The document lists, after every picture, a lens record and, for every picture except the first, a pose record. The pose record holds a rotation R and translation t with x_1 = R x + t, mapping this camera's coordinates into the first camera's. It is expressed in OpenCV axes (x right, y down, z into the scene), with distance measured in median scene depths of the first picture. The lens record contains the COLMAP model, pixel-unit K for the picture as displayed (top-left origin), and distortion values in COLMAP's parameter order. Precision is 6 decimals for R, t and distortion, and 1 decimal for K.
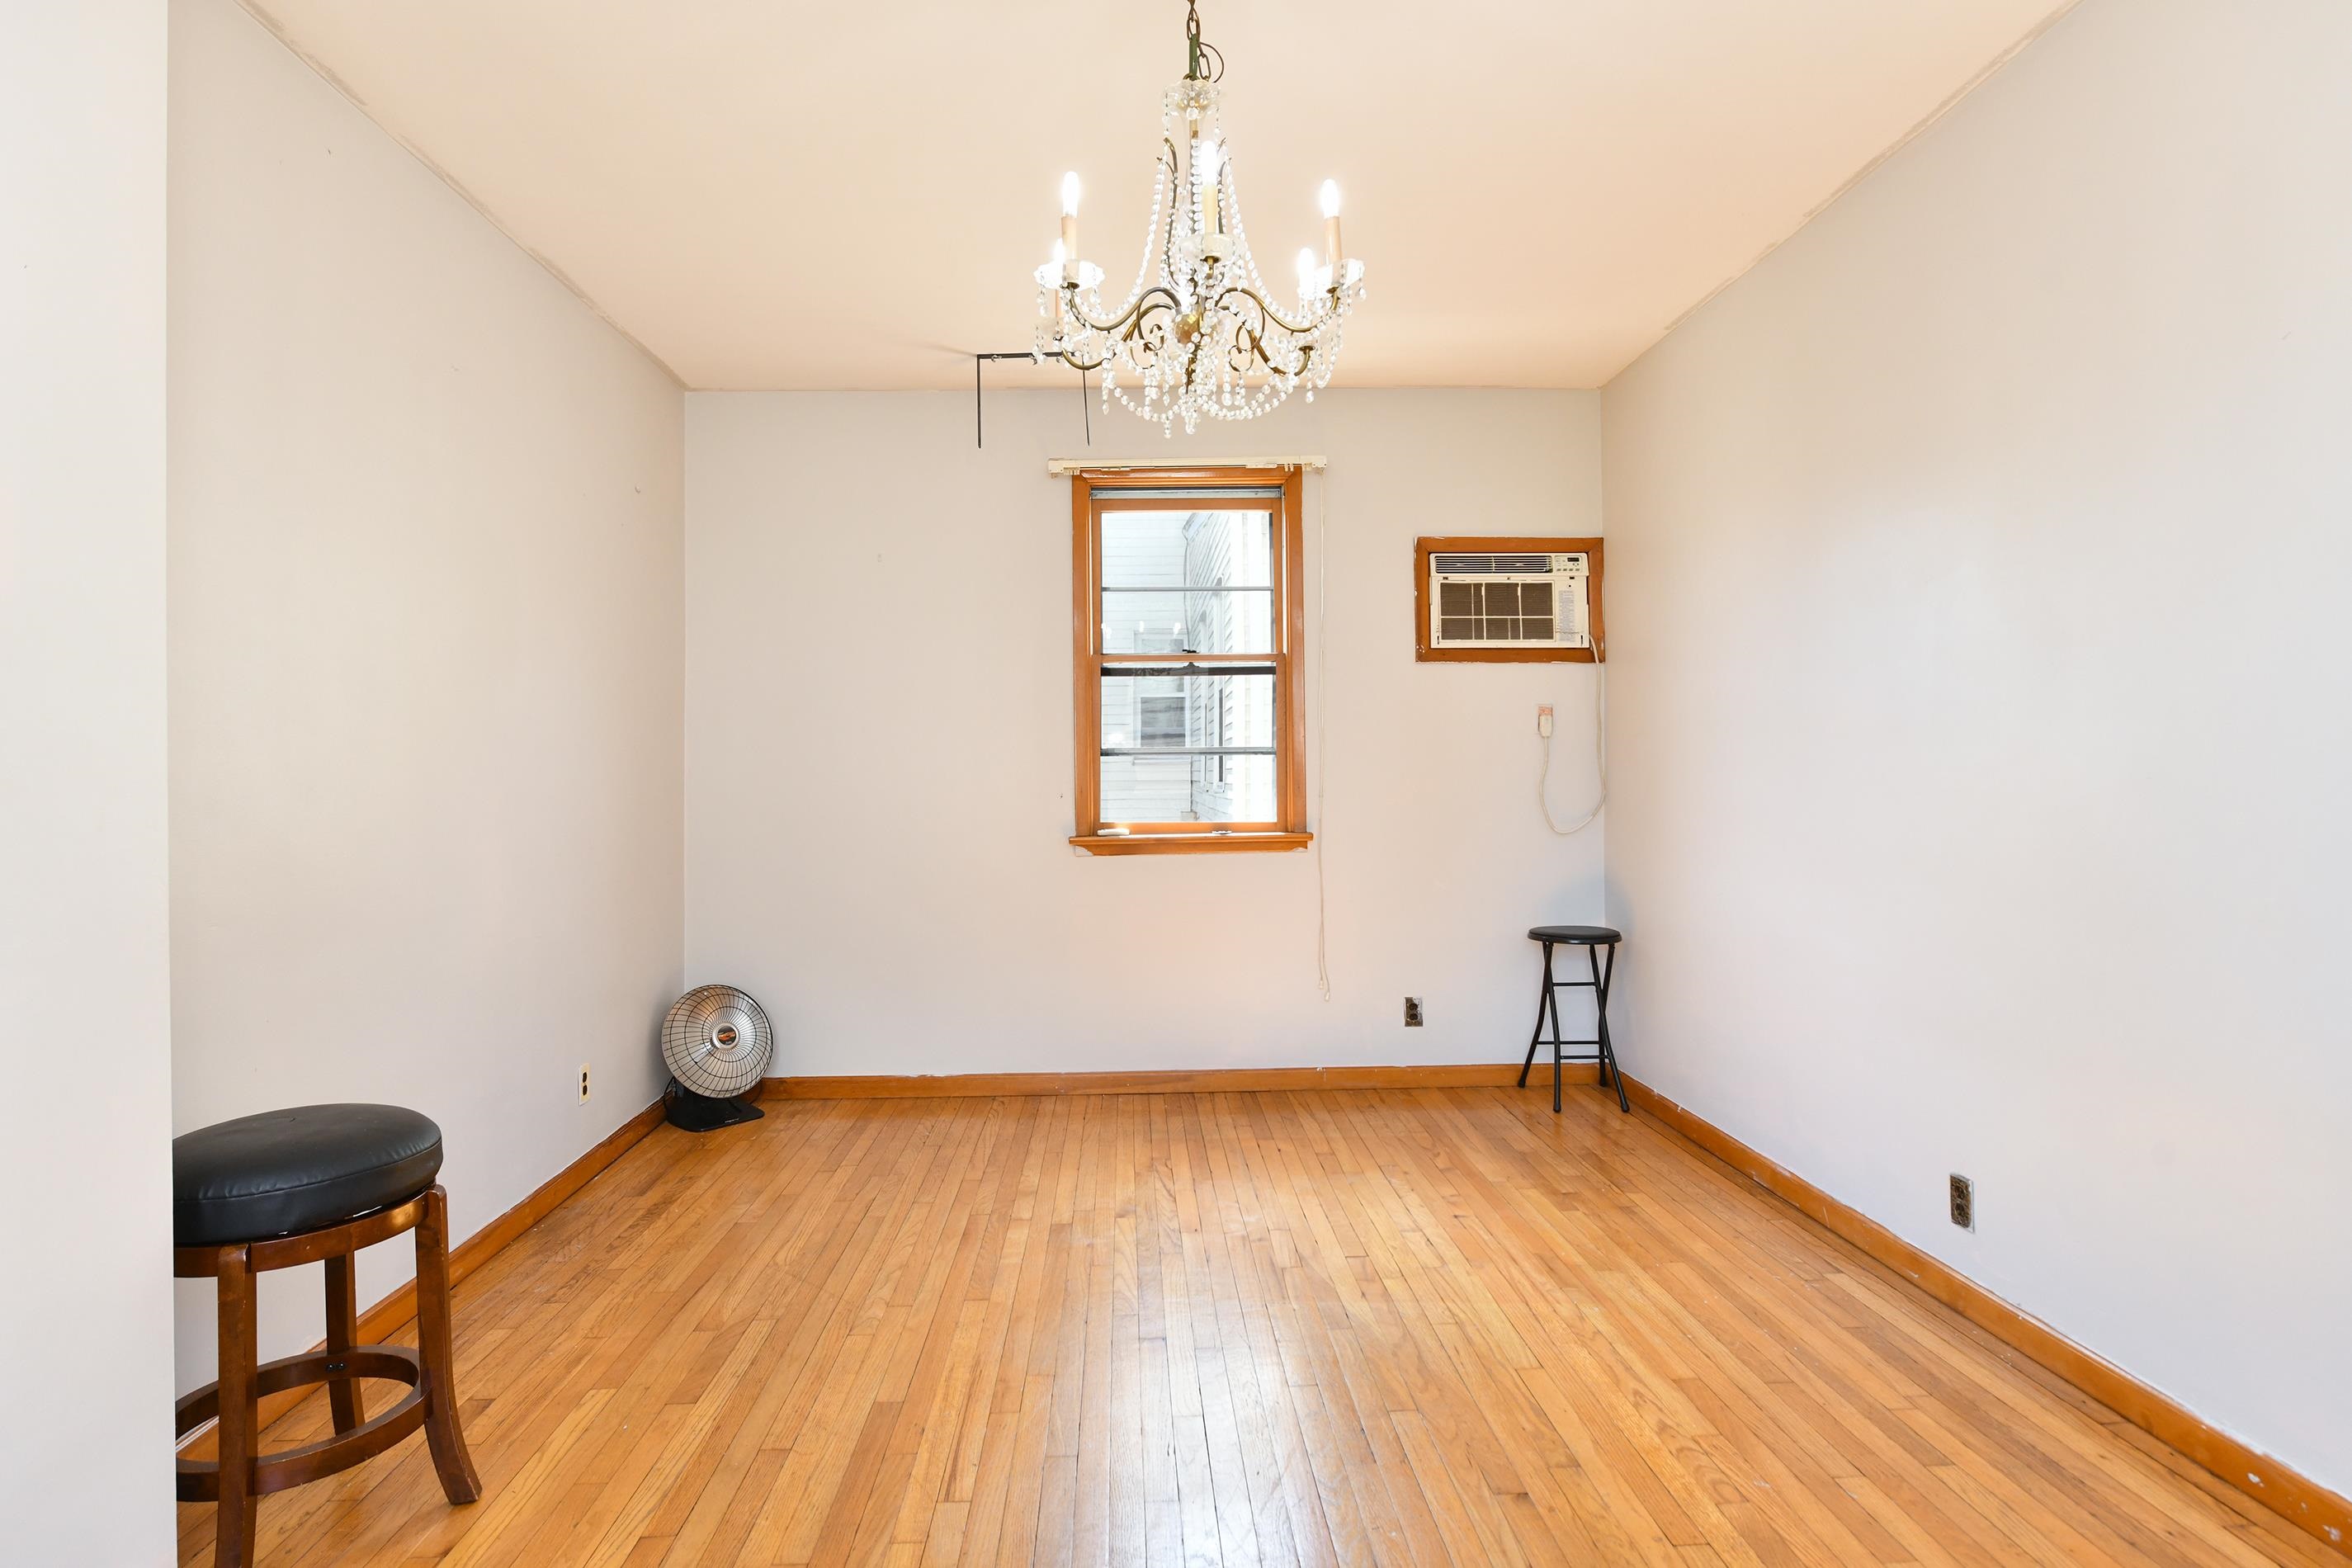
lens RADIAL K [[1222.2, 0, 1175.8], [0, 1222.2, 780.2], [0, 0, 1]] dist [-0.001862, -0.002068]
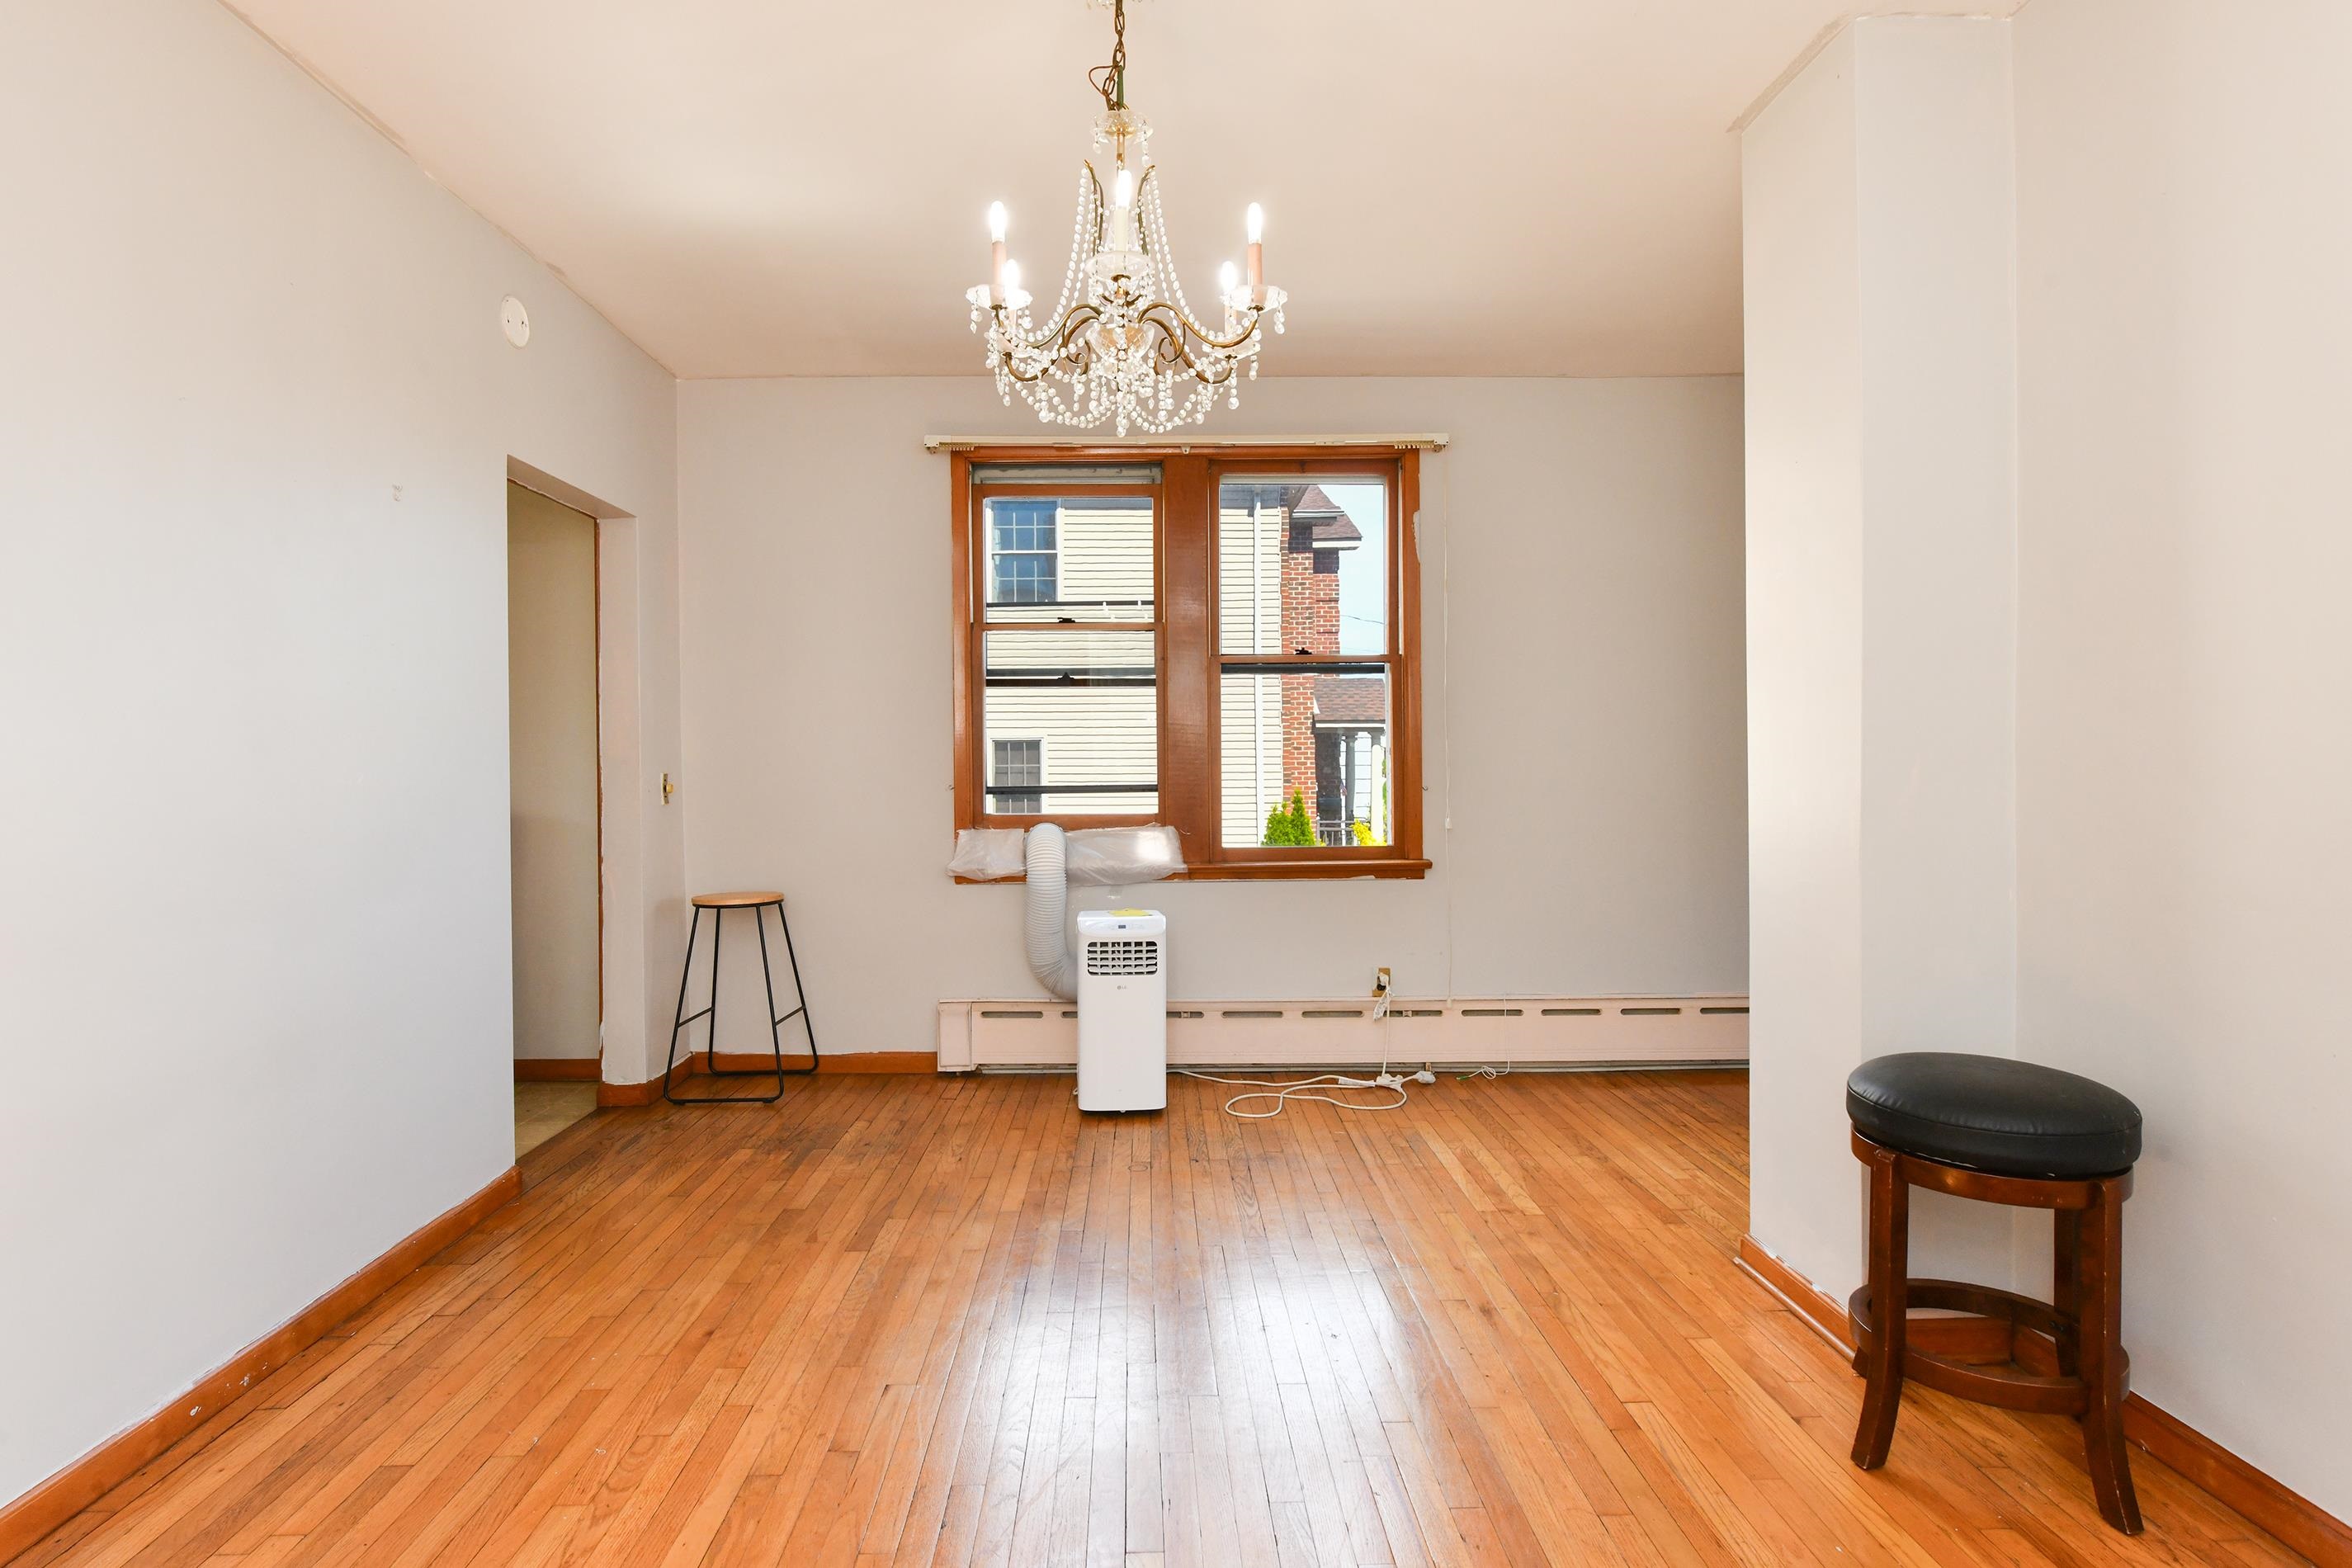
lens RADIAL K [[1222.2, 0, 1176.4], [0, 1222.2, 779.8], [0, 0, 1]] dist [-0.001862, -0.002068]
pose [[-0.999705, 0.020522, 0.013023, -0.035957], [0.020741, 0.999642, 0.016918, -0.003605], [-0.012671, 0.017183, -0.999772, 1.972842]]
